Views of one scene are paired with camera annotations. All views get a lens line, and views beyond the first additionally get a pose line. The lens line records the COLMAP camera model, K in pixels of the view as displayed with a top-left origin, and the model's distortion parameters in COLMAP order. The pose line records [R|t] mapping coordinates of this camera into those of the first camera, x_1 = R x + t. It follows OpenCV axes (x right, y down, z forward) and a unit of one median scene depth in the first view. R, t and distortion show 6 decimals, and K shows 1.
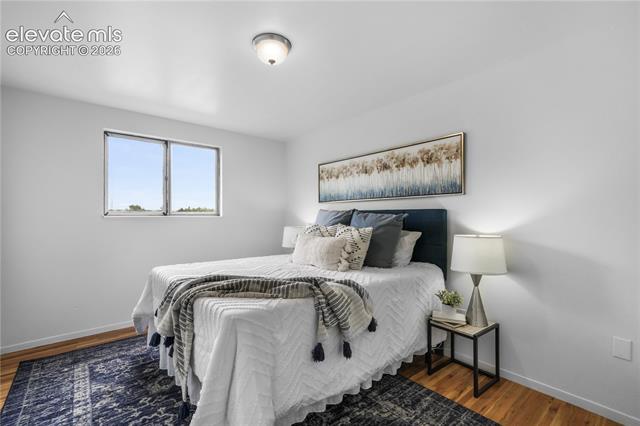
lens RADIAL K [[287.6, 0, 318.8], [0, 287.6, 215.0], [0, 0, 1]] dist [0.003366, 0.001932]
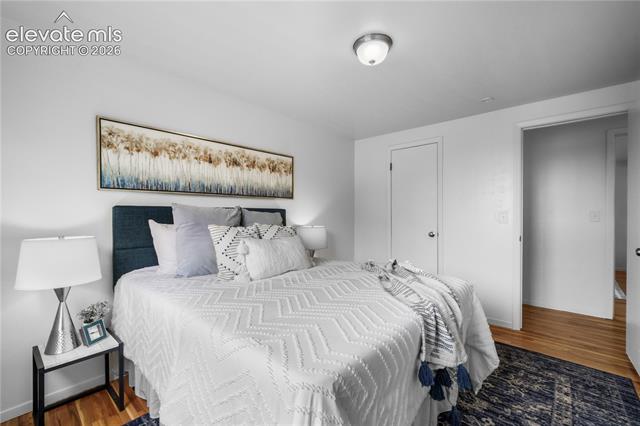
lens RADIAL K [[281.8, 0, 318.1], [0, 281.8, 214.8], [0, 0, 1]] dist [0.010329, 0.000027]
pose [[-0.128539, 0.004812, 0.991693, -0.758007], [-0.001923, 0.999985, -0.005102, 0.009977], [-0.991703, -0.002563, -0.128528, 0.876743]]
